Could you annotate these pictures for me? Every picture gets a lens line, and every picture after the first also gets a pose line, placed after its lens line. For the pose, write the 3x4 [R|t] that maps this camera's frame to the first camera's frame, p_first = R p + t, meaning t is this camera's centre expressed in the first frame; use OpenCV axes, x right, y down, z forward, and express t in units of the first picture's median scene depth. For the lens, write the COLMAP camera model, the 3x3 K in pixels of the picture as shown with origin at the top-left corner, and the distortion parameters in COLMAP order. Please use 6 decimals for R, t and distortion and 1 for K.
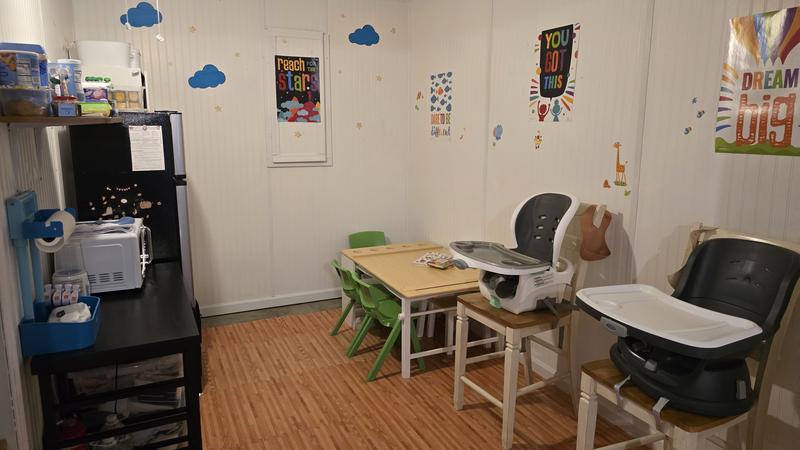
lens RADIAL K [[532.5, 0, 401.3], [0, 532.5, 220.9], [0, 0, 1]] dist [0.077543, -0.084047]
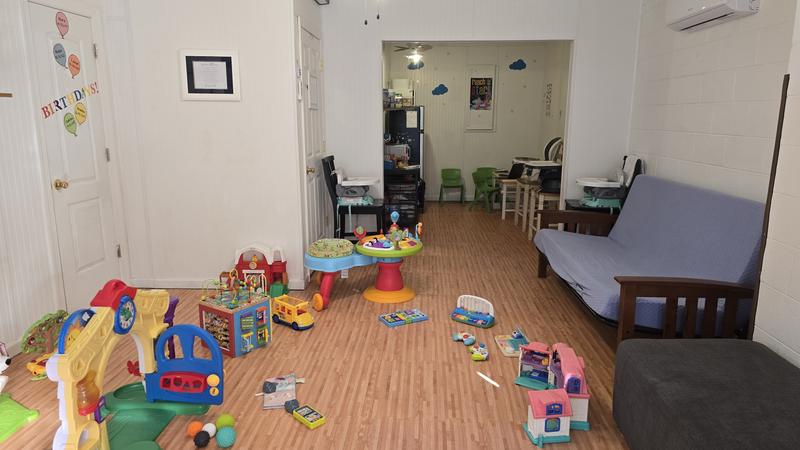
lens RADIAL K [[532.5, 0, 401.3], [0, 532.5, 220.9], [0, 0, 1]] dist [0.077543, -0.084047]
pose [[0.889505, 0.086054, -0.448749, 0.533957], [-0.080361, 0.996260, 0.031757, 0.213664], [0.449804, 0.007814, 0.893093, -1.036538]]
